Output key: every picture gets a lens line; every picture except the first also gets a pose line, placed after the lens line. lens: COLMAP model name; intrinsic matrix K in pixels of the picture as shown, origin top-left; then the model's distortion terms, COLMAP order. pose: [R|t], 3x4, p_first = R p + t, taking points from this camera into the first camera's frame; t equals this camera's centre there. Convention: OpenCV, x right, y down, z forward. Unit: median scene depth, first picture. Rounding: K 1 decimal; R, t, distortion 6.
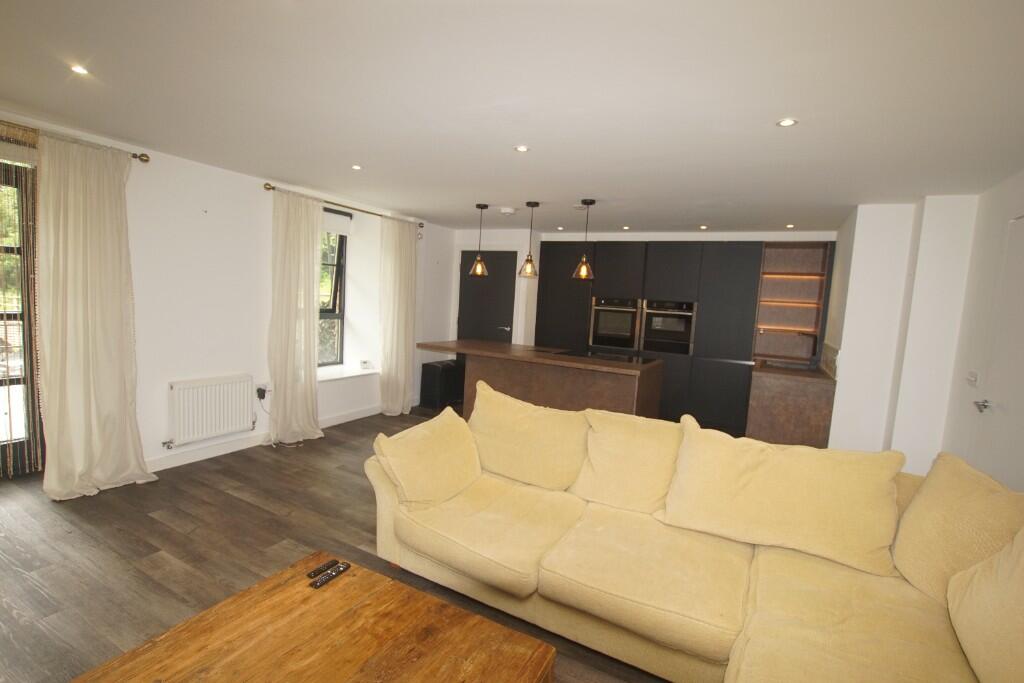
lens RADIAL K [[488.9, 0, 511.5], [0, 488.9, 349.6], [0, 0, 1]] dist [-0.033907, 0.000562]
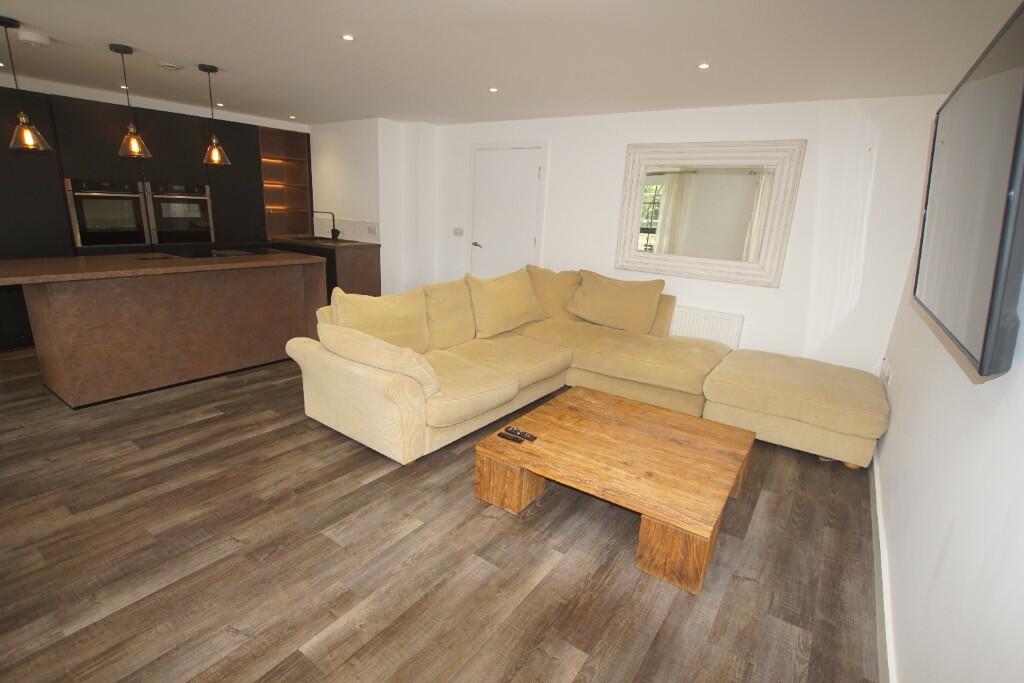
lens RADIAL K [[488.9, 0, 511.5], [0, 488.9, 349.6], [0, 0, 1]] dist [-0.033907, 0.000562]
pose [[0.109915, -0.326550, 0.938767, -0.696612], [0.055078, 0.945040, 0.322283, -0.081257], [-0.992414, 0.016281, 0.121859, 0.384682]]
